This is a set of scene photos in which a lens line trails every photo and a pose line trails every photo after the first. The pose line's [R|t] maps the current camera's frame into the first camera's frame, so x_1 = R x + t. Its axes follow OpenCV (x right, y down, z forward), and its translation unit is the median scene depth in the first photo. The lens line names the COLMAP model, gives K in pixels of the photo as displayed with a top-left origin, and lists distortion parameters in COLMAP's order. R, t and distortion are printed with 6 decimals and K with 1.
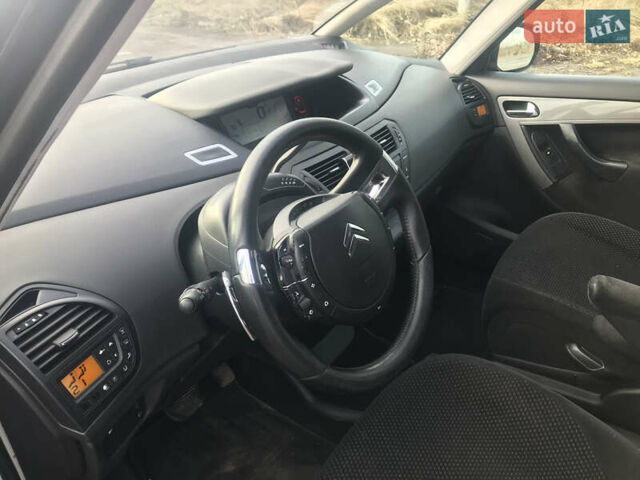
lens RADIAL K [[518.8, 0, 322.9], [0, 518.8, 229.8], [0, 0, 1]] dist [0.019020, 0.007501]
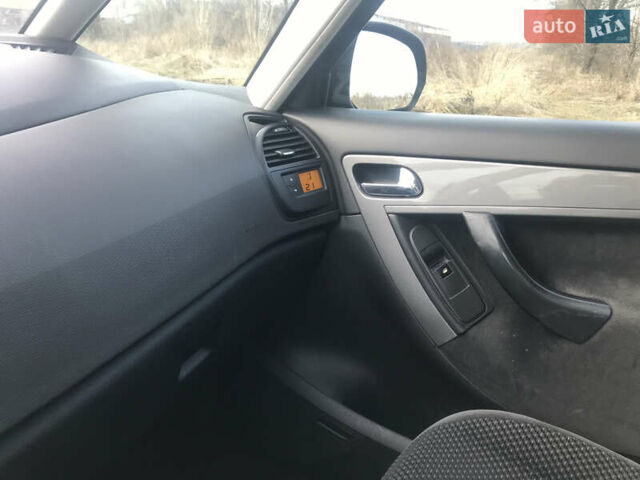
lens RADIAL K [[518.8, 0, 322.9], [0, 518.8, 229.8], [0, 0, 1]] dist [0.019020, 0.007501]
pose [[0.985680, 0.007509, 0.168460, 0.237826], [0.013359, 0.992391, -0.122404, -0.127231], [-0.168098, 0.122901, 0.978079, 0.539004]]
